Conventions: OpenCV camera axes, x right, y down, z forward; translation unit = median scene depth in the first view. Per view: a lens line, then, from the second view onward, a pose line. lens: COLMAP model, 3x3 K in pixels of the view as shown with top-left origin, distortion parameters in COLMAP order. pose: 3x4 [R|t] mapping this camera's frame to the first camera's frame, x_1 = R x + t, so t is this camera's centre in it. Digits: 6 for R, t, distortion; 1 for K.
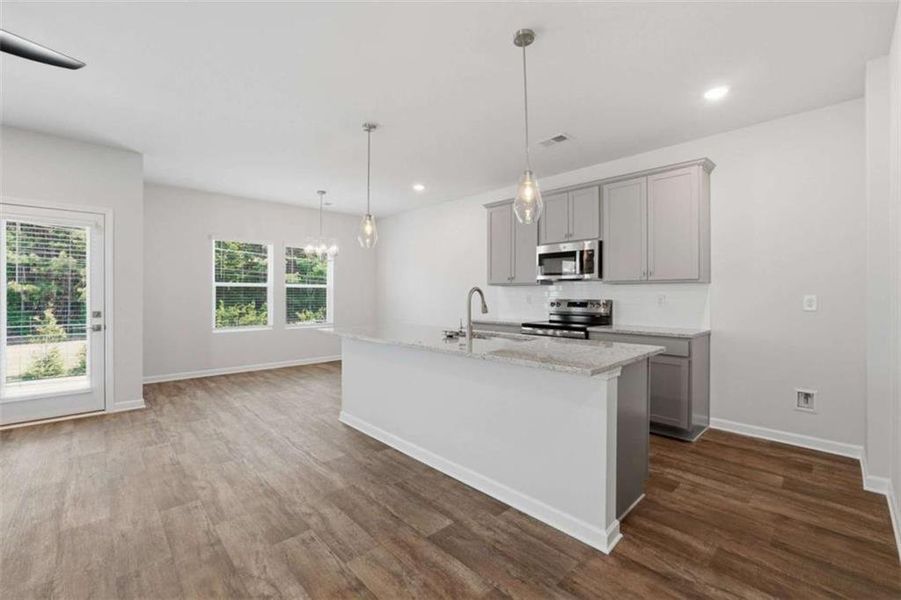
lens RADIAL K [[379.8, 0, 447.2], [0, 379.8, 298.3], [0, 0, 1]] dist [-0.005049, 0.000988]
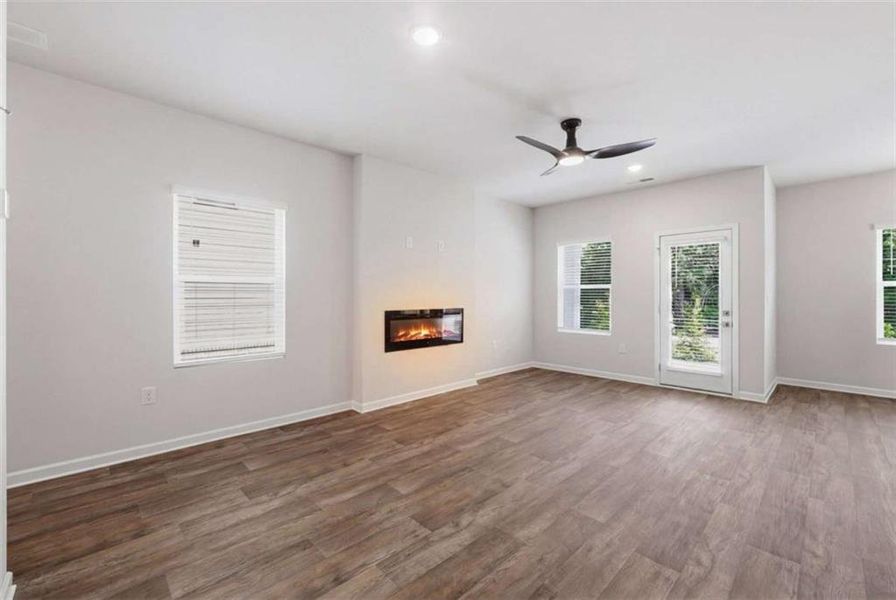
lens RADIAL K [[377.7, 0, 447.4], [0, 377.7, 300.8], [0, 0, 1]] dist [-0.005049, 0.000988]
pose [[0.023970, 0.009871, -0.999664, 0.263113], [-0.012052, 0.999881, 0.009584, 0.002632], [0.999640, 0.011819, 0.024086, 0.088412]]
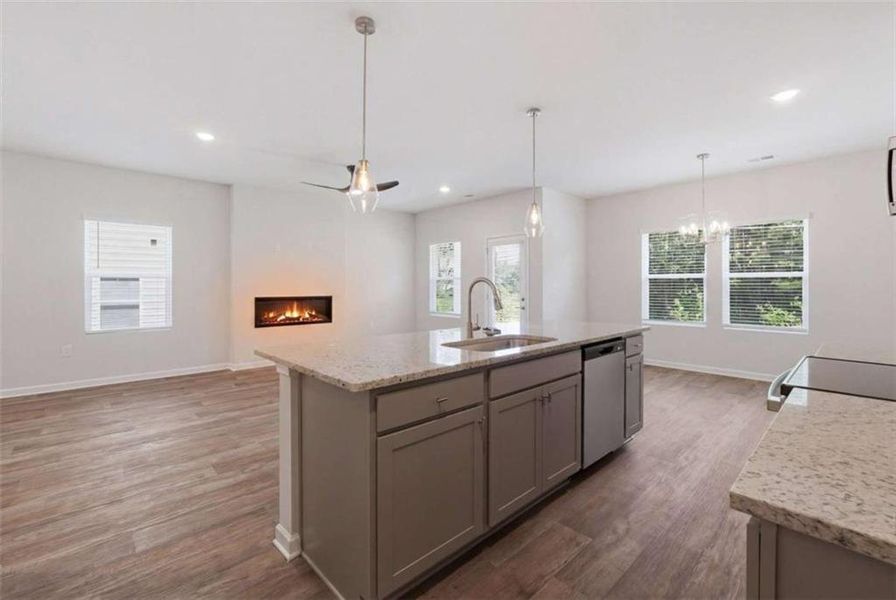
lens RADIAL K [[395.6, 0, 445.0], [0, 395.6, 291.4], [0, 0, 1]] dist [0.000161, 0.000003]
pose [[-0.007842, 0.007027, -0.999945, 0.744907], [-0.009725, 0.999927, 0.007103, 0.001621], [0.999922, 0.009780, -0.007773, 0.728433]]
